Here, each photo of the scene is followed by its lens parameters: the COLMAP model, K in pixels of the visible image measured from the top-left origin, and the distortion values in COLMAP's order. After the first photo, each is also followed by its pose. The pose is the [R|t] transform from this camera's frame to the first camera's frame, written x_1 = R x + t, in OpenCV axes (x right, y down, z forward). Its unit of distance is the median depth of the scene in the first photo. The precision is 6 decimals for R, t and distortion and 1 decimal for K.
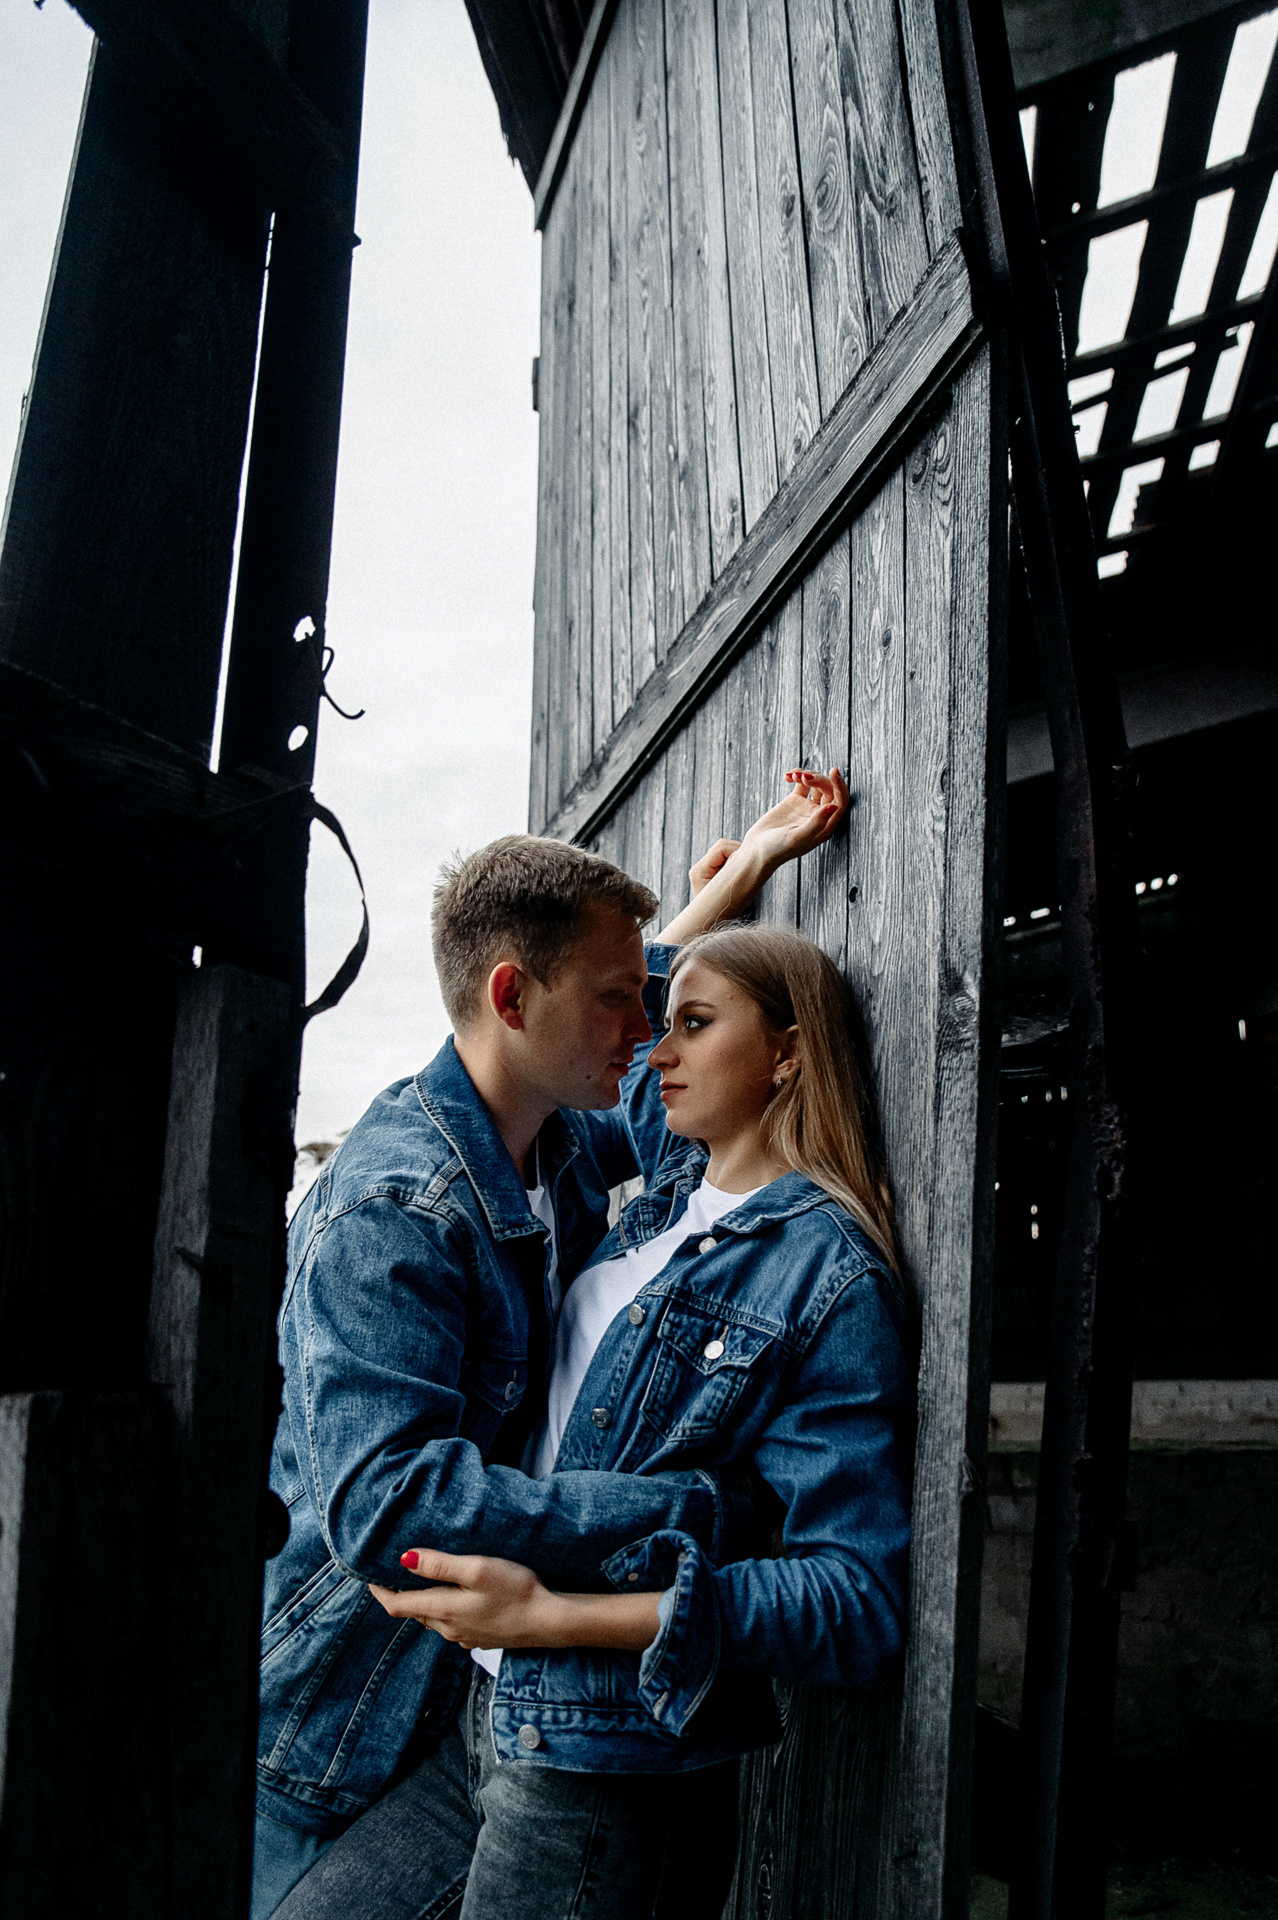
lens RADIAL K [[1263.6, 0, 631.1], [0, 1263.6, 968.0], [0, 0, 1]] dist [-0.100564, 0.069586]
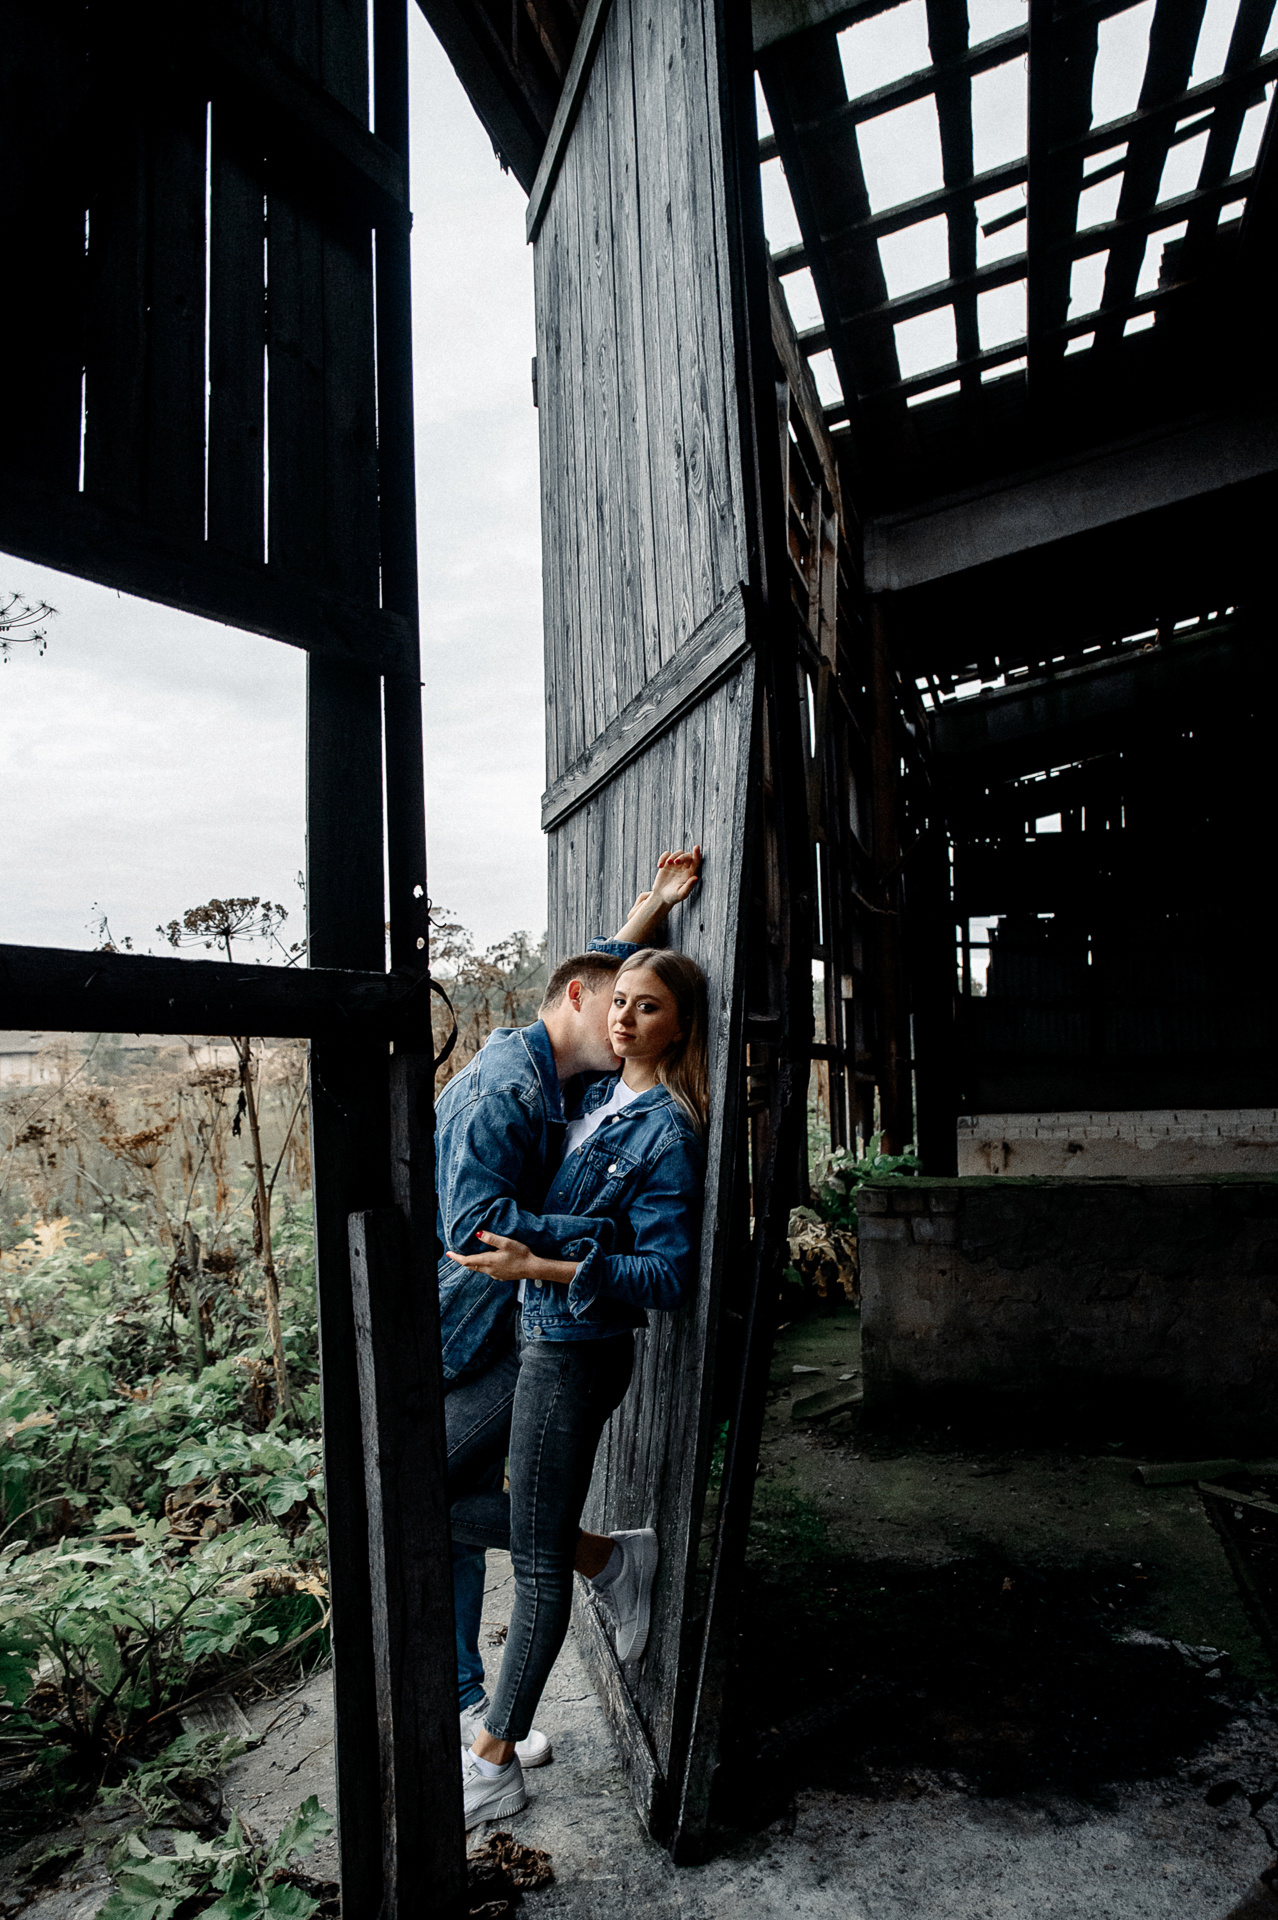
lens RADIAL K [[1343.3, 0, 639.0], [0, 1343.3, 960.0], [0, 0, 1]] dist [-0.100297, 0.085828]
pose [[0.998216, -0.028938, -0.052231, 0.132096], [0.039438, 0.976296, 0.212816, -0.312911], [0.044835, -0.214496, 0.975695, -0.690613]]
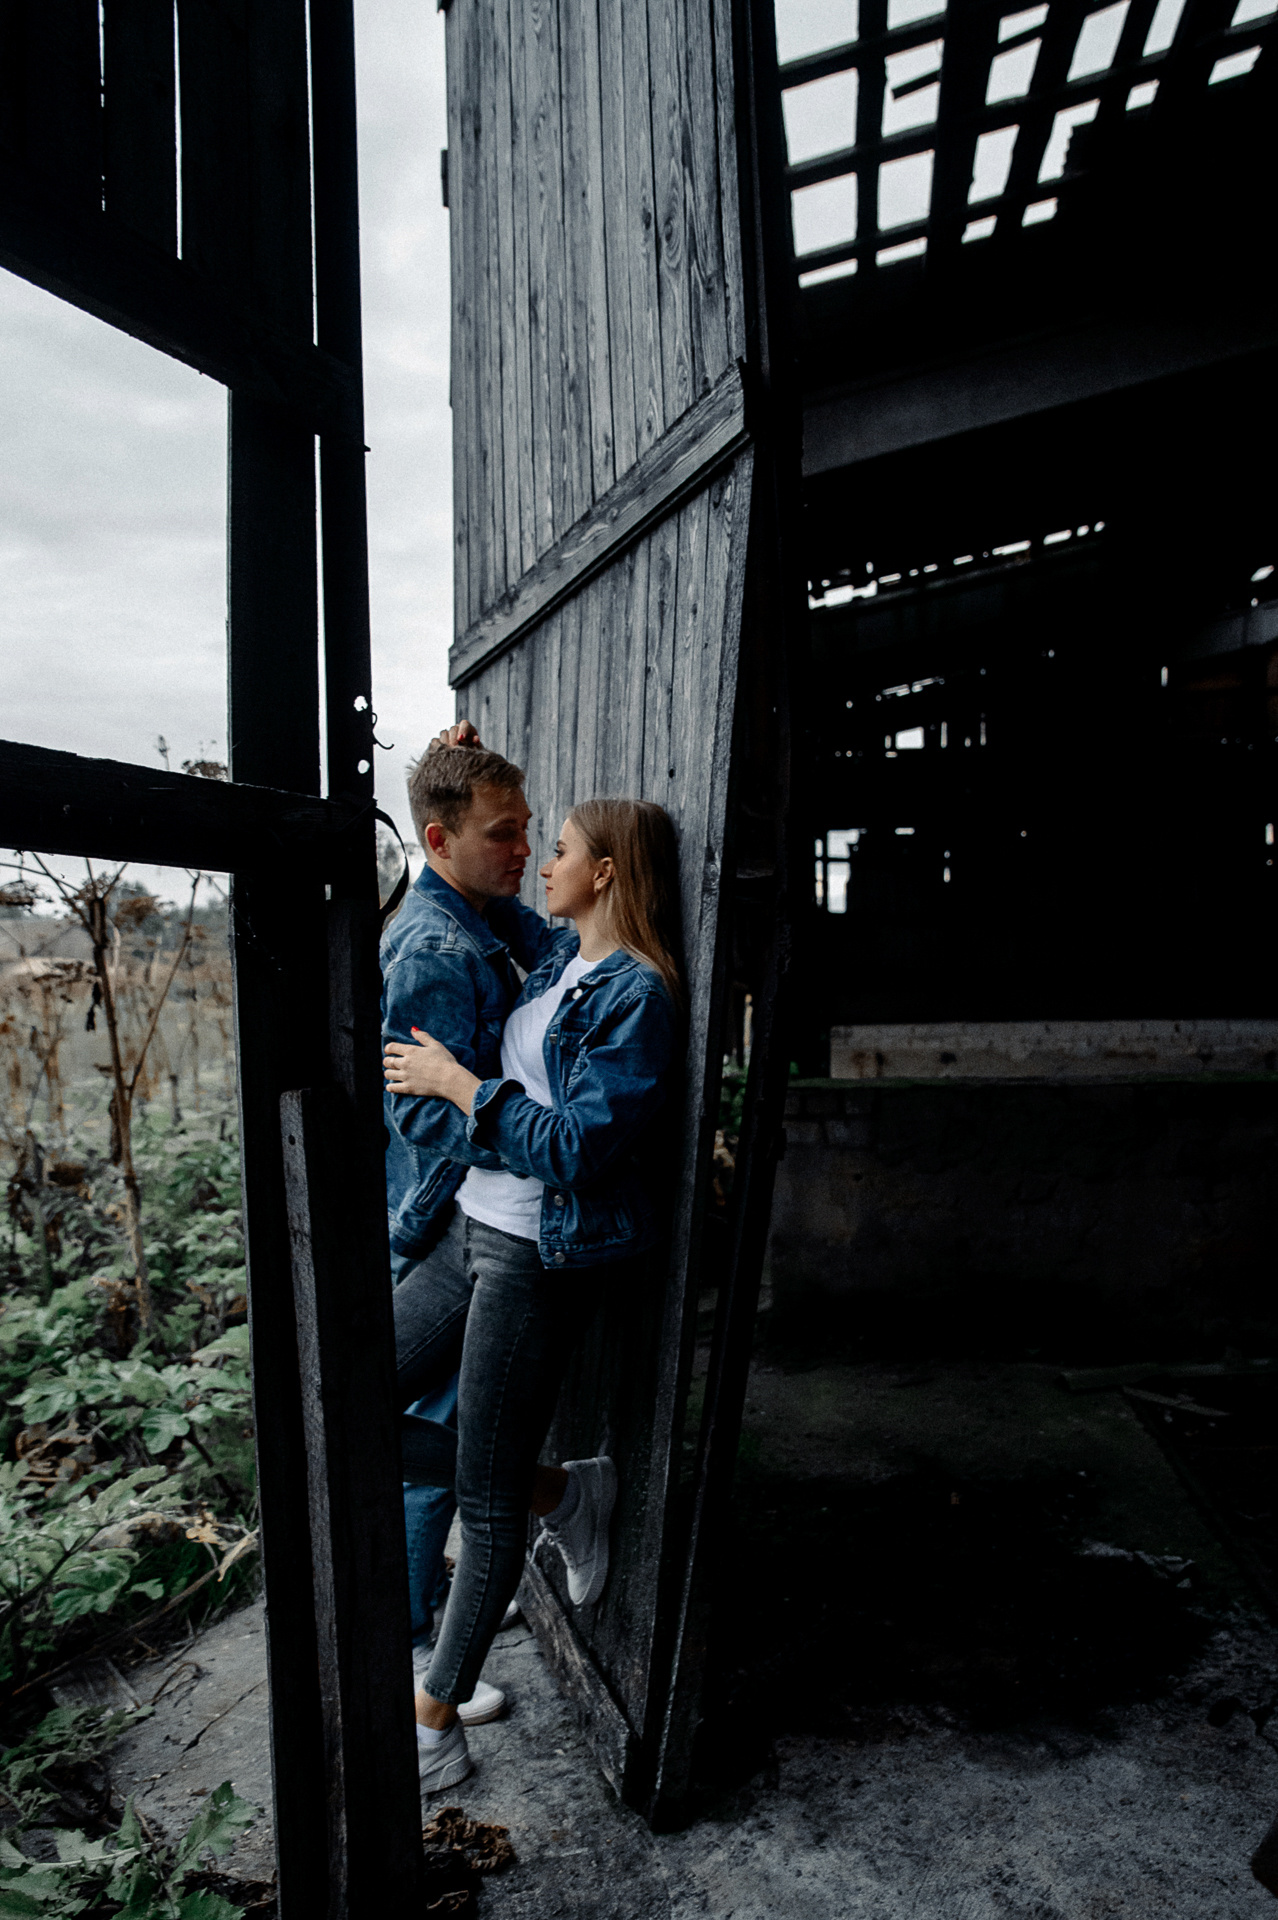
lens RADIAL K [[1352.5, 0, 641.2], [0, 1352.5, 956.7], [0, 0, 1]] dist [-0.100600, 0.080342]
pose [[0.997697, -0.017444, 0.065544, 0.013036], [-0.001000, 0.962475, 0.271367, -0.215092], [-0.067818, -0.270808, 0.960242, -0.526165]]
